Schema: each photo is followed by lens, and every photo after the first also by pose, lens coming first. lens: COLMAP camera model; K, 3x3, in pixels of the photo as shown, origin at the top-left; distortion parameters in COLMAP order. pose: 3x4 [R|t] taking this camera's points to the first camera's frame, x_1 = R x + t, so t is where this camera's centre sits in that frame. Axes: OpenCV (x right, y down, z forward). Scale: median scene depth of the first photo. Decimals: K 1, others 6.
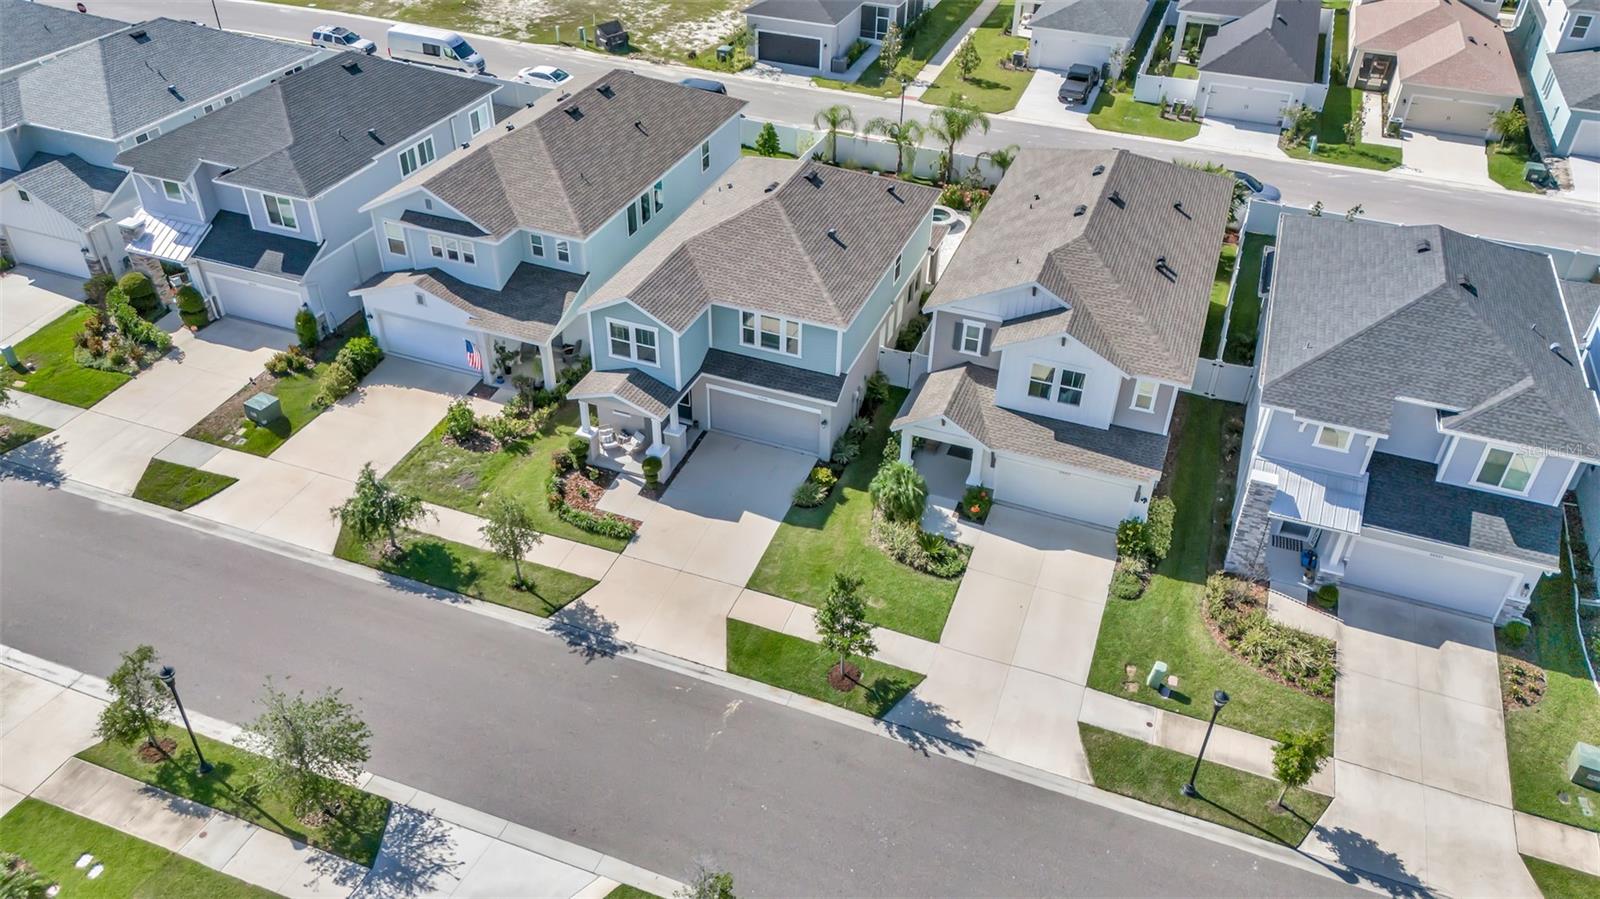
lens RADIAL K [[1183.9, 0, 800.0], [0, 1183.9, 449.5], [0, 0, 1]] dist [0.052133, -0.048738]
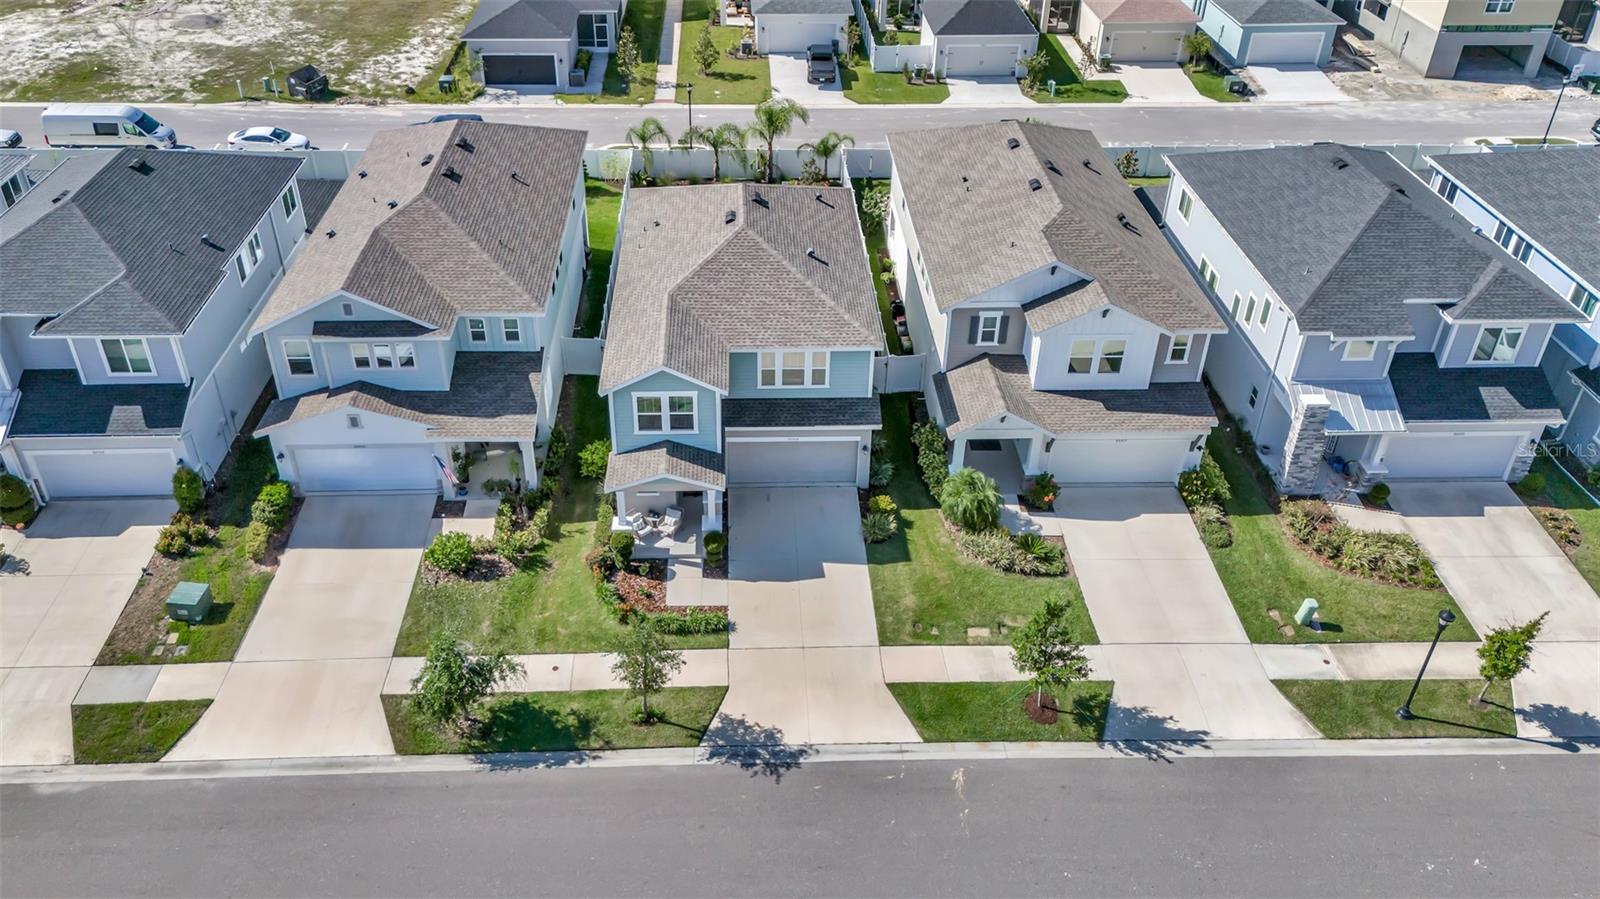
lens RADIAL K [[1197.9, 0, 768.5], [0, 1197.9, 370.4], [0, 0, 1]] dist [0.059196, -0.054774]
pose [[0.923197, -0.219434, 0.315525, -0.314528], [0.235626, 0.971749, -0.013608, -0.082216], [-0.303625, 0.086908, 0.948820, 0.106050]]
